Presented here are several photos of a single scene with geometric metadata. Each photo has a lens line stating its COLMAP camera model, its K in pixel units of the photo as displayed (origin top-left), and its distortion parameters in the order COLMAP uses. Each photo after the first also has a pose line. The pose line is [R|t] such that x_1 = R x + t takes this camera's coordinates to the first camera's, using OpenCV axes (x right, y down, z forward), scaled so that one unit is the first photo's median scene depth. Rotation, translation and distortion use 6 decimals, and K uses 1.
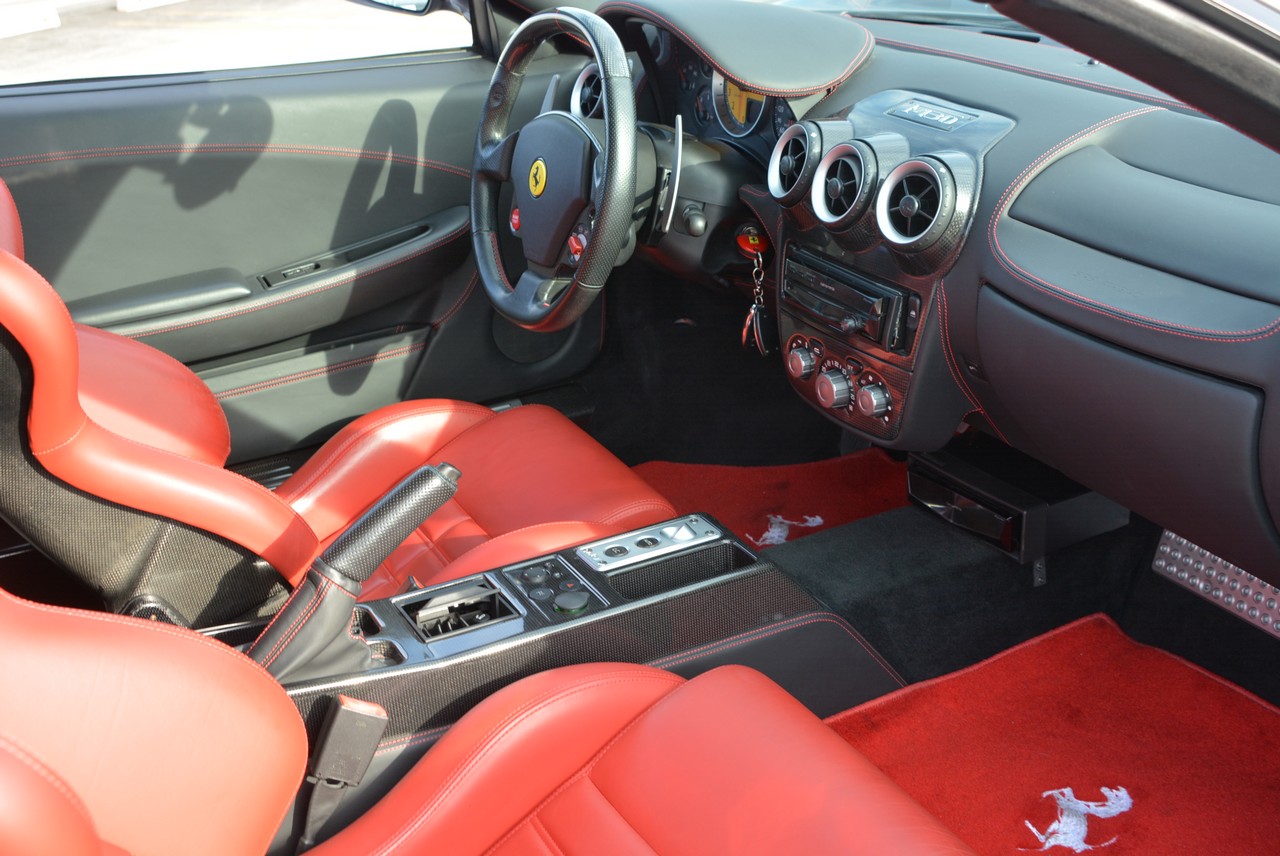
lens RADIAL K [[1540.7, 0, 640.4], [0, 1540.7, 428.3], [0, 0, 1]] dist [-0.128784, 0.000000]
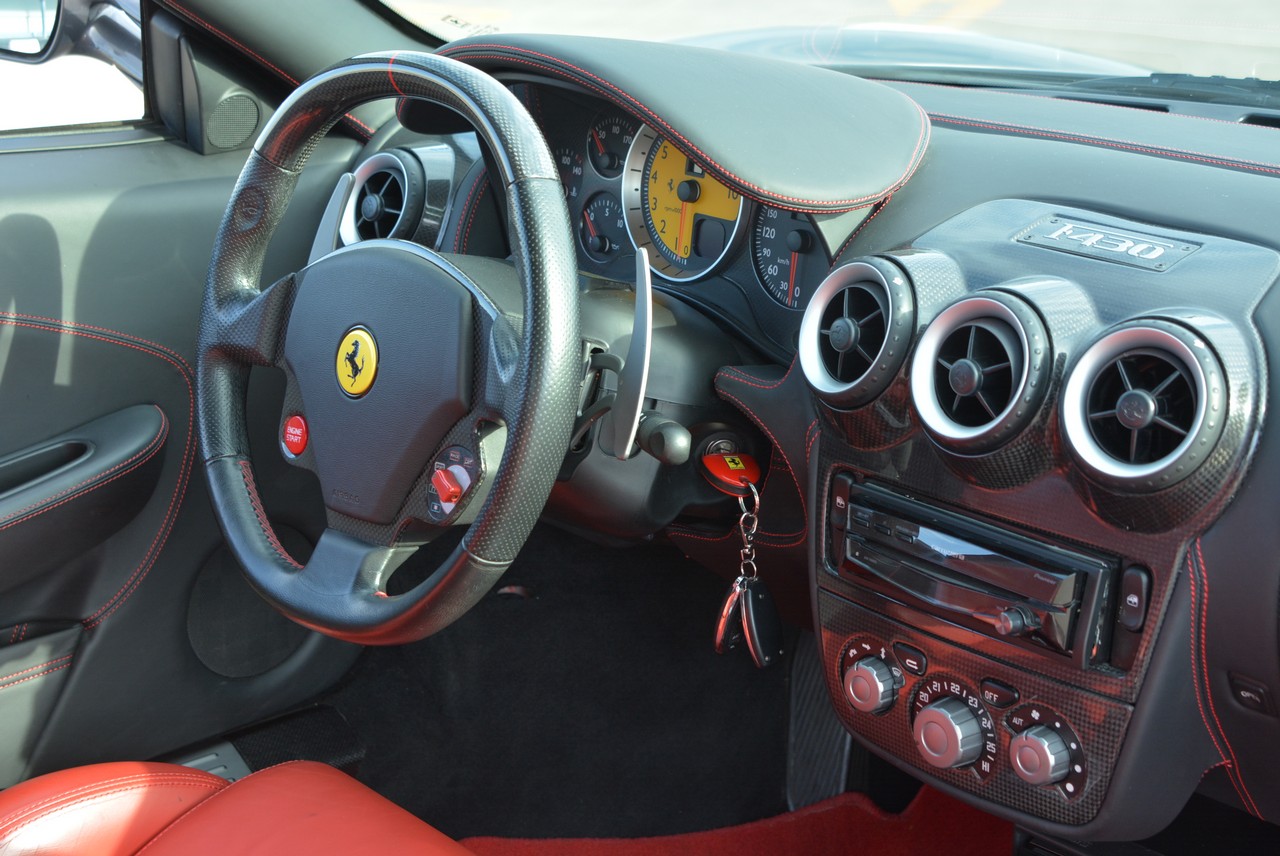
lens RADIAL K [[2248.1, 0, 640.6], [0, 2248.1, 426.5], [0, 0, 1]] dist [0.046742, 0.000000]
pose [[0.972801, -0.025762, 0.230205, -0.152202], [0.050987, 0.993237, -0.104308, -0.051262], [-0.225961, 0.113209, 0.967536, 0.204017]]
